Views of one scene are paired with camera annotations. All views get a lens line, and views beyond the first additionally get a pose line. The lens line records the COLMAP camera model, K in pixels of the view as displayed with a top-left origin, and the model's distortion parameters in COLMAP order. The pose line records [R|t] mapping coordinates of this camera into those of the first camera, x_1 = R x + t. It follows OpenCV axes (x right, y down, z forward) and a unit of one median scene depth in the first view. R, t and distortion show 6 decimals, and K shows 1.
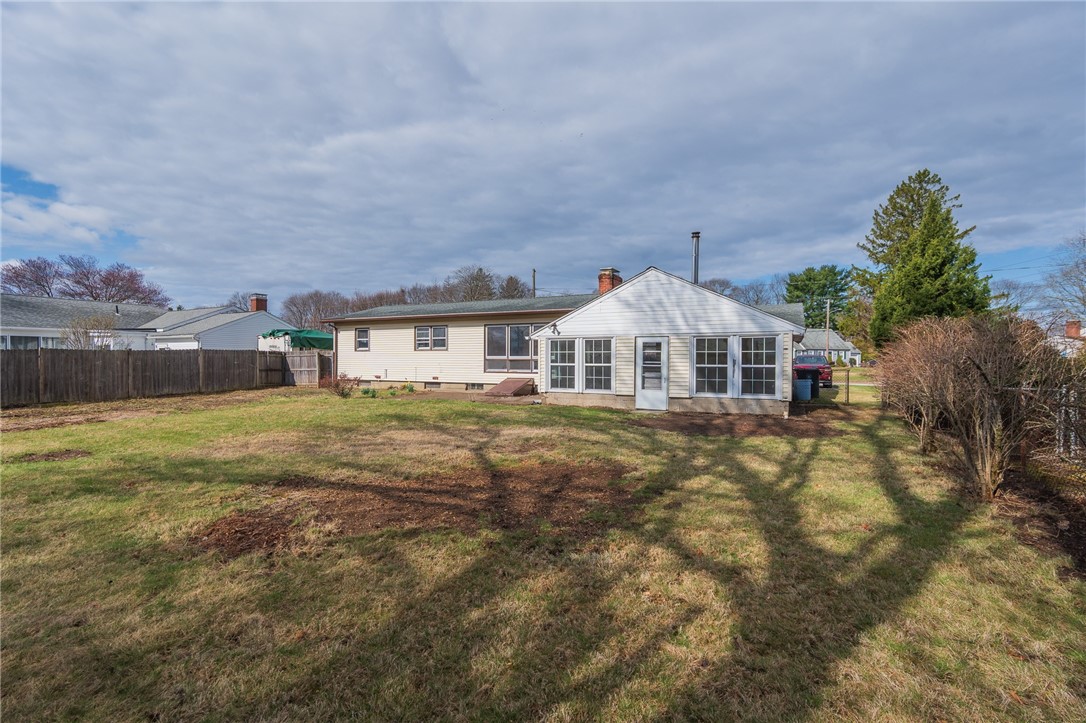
lens RADIAL K [[505.4, 0, 553.3], [0, 505.4, 364.6], [0, 0, 1]] dist [-0.009178, -0.001585]
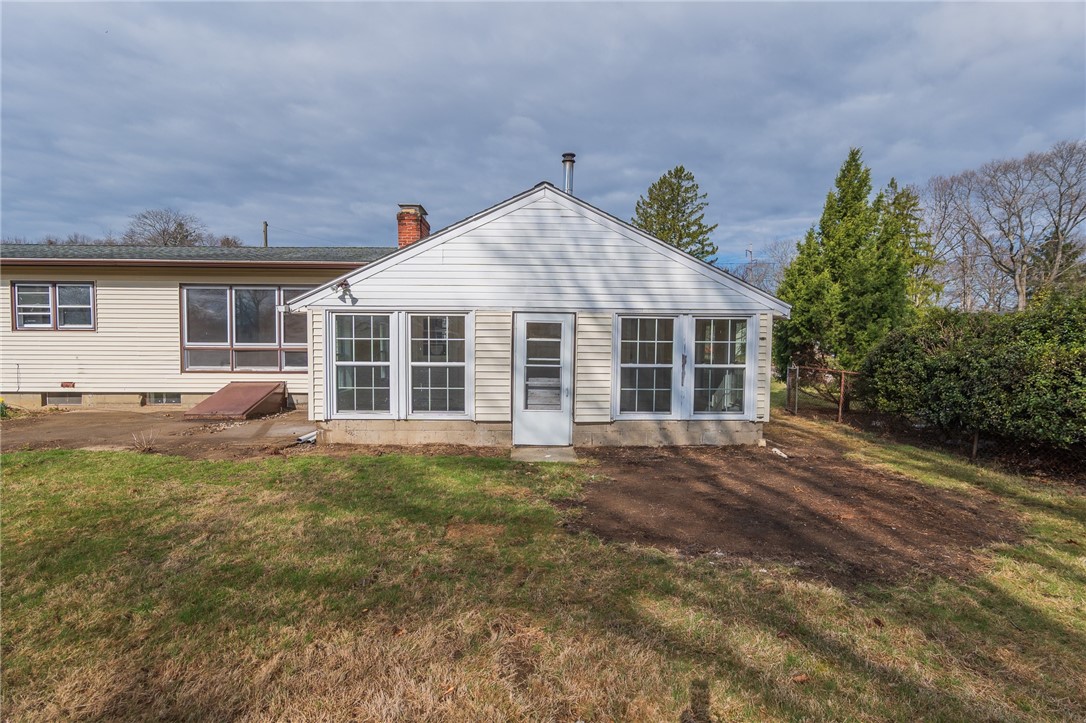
lens RADIAL K [[526.9, 0, 547.5], [0, 526.9, 371.0], [0, 0, 1]] dist [-0.011140, 0.001267]
pose [[0.892730, -0.021014, 0.450101, -0.041239], [-0.000460, 0.998869, 0.047548, -0.013821], [-0.450591, -0.042655, 0.891711, 0.338483]]
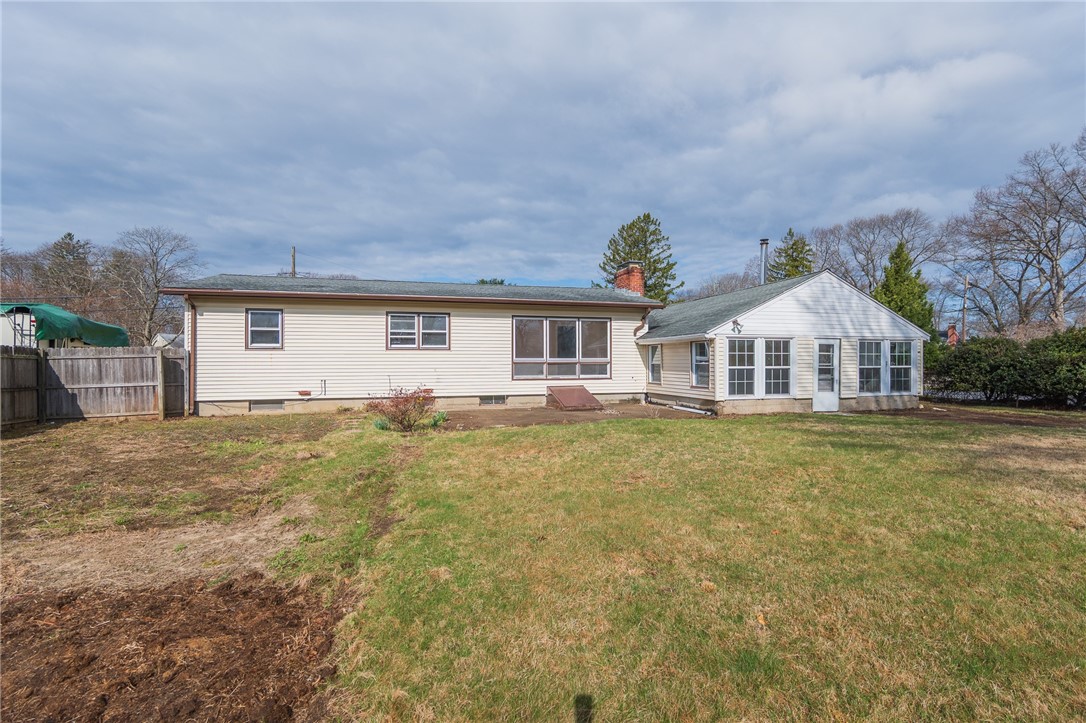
lens RADIAL K [[505.4, 0, 545.3], [0, 505.4, 356.7], [0, 0, 1]] dist [-0.009178, -0.001585]
pose [[0.744889, 0.002381, 0.667184, -0.619562], [0.010965, 0.999815, -0.015810, -0.006857], [-0.667098, 0.019092, 0.744725, 0.436709]]
